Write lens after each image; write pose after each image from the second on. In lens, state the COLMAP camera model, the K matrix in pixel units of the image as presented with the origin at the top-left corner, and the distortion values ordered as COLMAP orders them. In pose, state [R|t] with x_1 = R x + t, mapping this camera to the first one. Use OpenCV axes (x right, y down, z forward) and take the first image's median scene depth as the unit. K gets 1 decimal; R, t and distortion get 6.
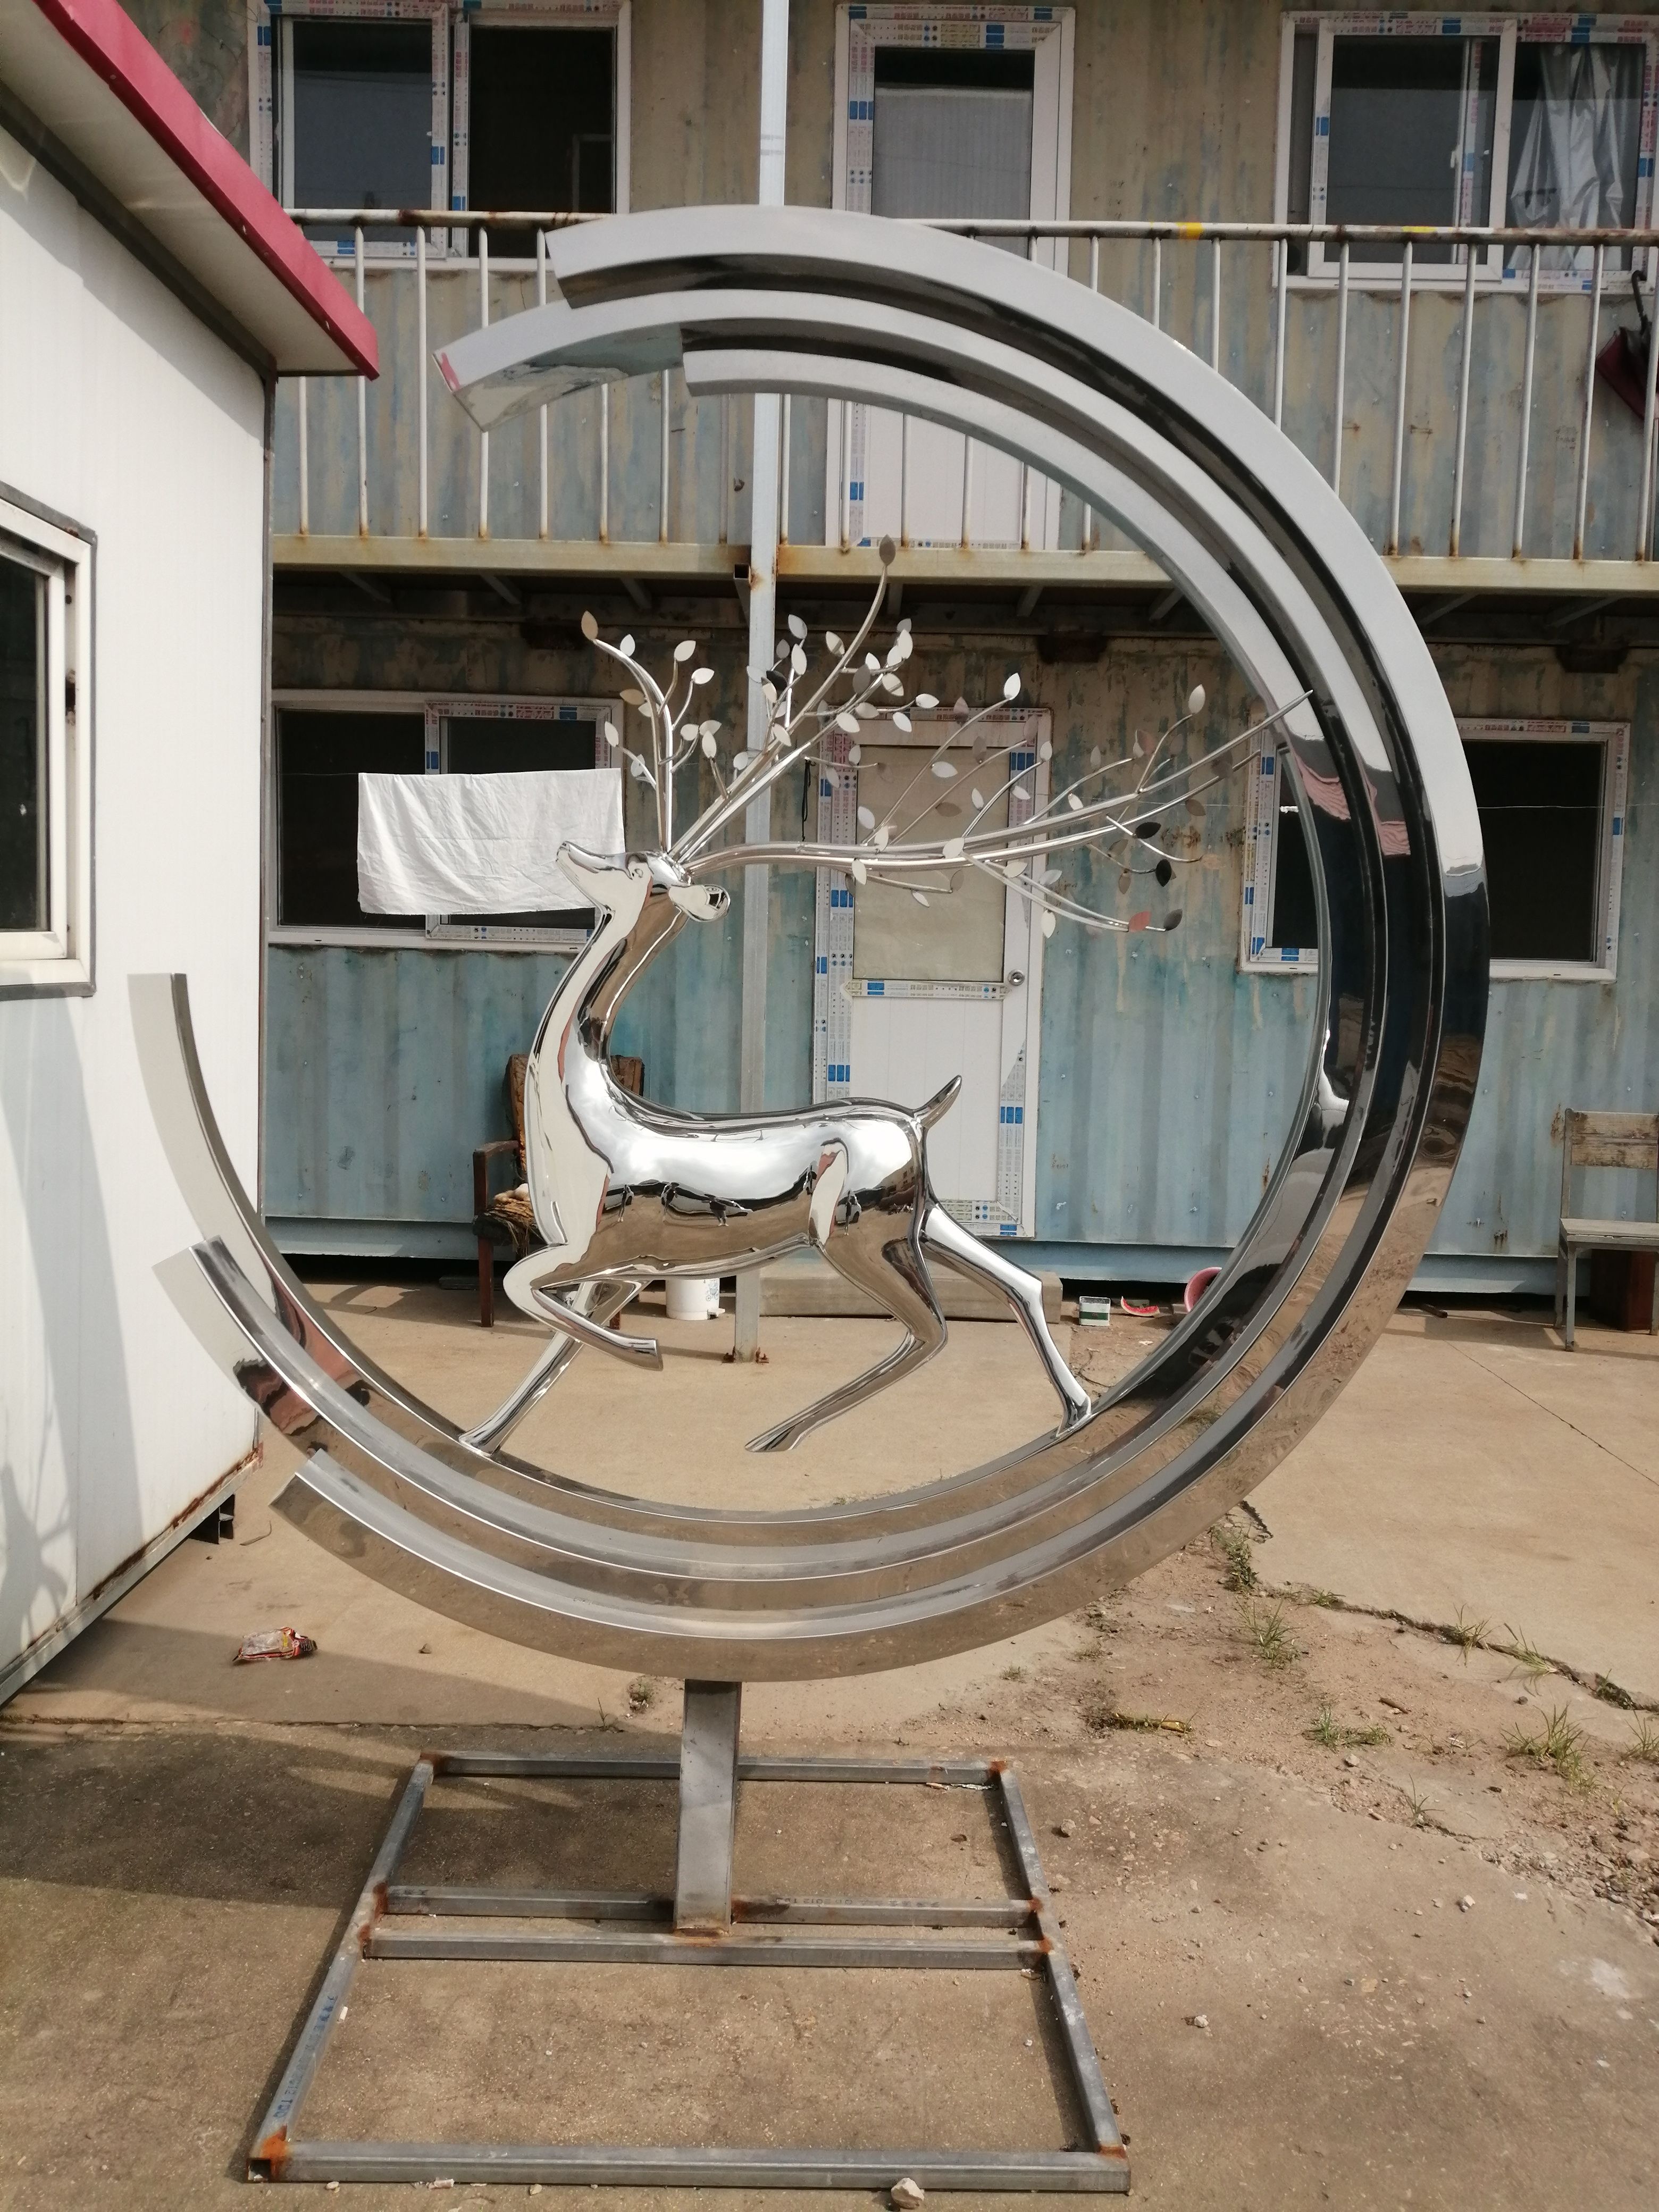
lens RADIAL K [[1871.8, 0, 831.1], [0, 1871.8, 1106.6], [0, 0, 1]] dist [-0.006646, -0.005664]
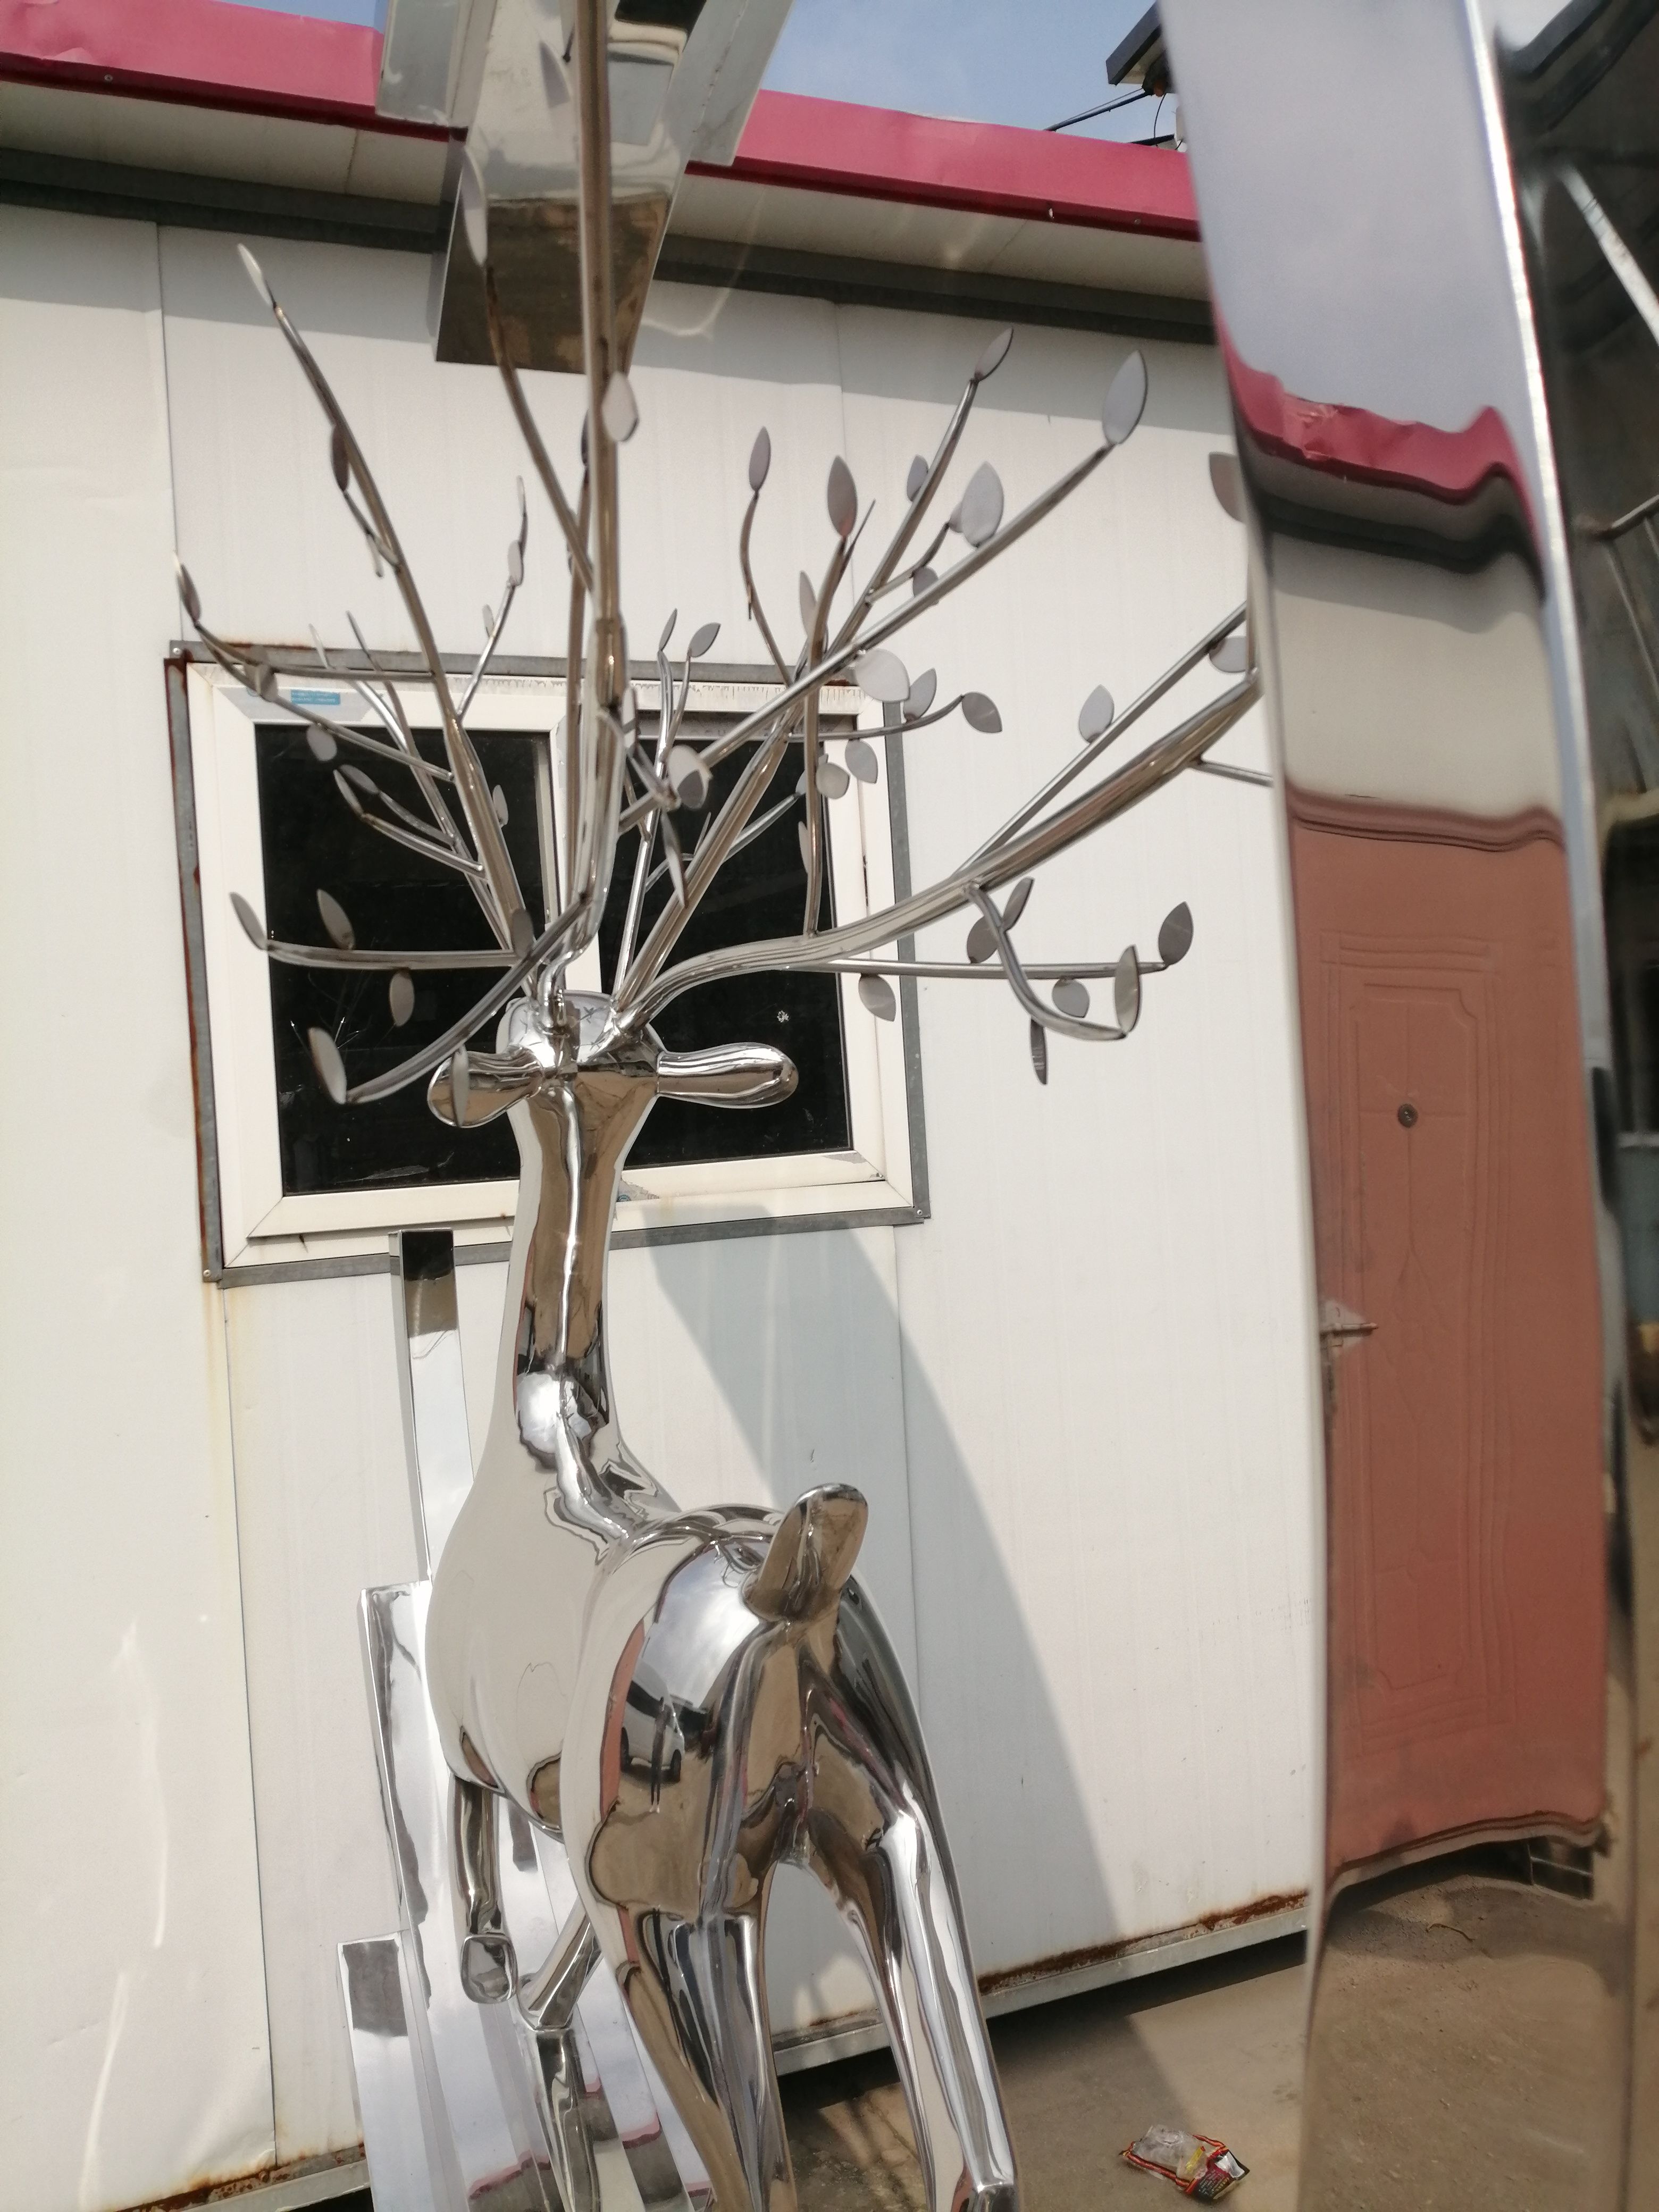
lens RADIAL K [[1871.8, 0, 829.5], [0, 1871.8, 1110.6], [0, 0, 1]] dist [-0.006646, -0.005664]
pose [[0.388094, -0.068723, -0.919054, 0.342995], [-0.009918, 0.996847, -0.078728, -0.044696], [0.921567, 0.039669, 0.386188, 0.655217]]
